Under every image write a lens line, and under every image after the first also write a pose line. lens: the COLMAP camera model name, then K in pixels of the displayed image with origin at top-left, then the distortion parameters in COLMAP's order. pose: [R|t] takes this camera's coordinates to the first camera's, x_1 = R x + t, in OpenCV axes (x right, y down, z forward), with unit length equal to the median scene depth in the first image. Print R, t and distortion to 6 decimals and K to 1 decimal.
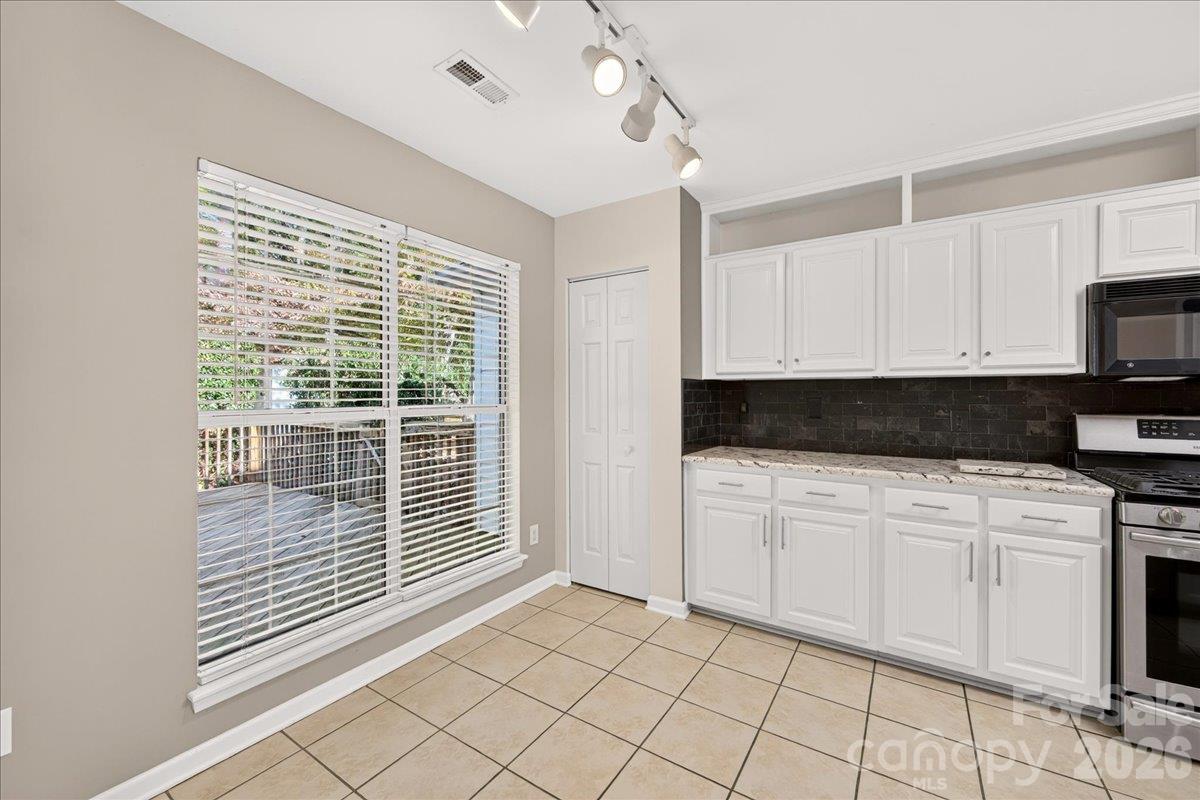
lens RADIAL K [[476.4, 0, 595.5], [0, 476.4, 395.3], [0, 0, 1]] dist [0.007317, -0.000443]
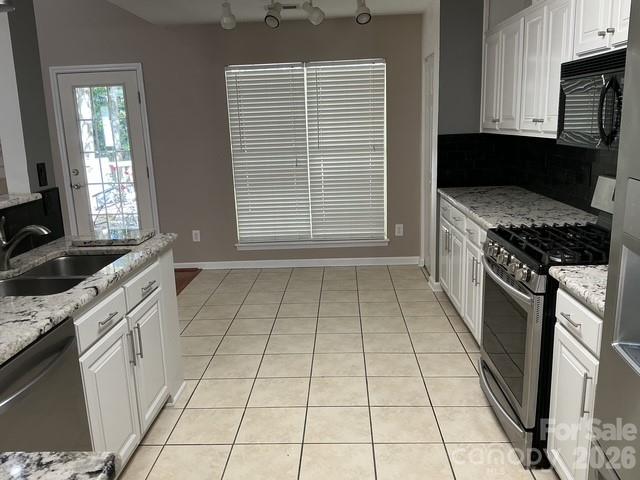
lens RADIAL K [[531.1, 0, 318.3], [0, 531.1, 239.4], [0, 0, 1]] dist [0.055273, -0.011461]
pose [[0.510202, 0.166669, -0.843751, 1.421813], [0.037074, 0.975869, 0.215185, -0.089439], [0.859255, -0.141070, 0.491712, -0.159545]]
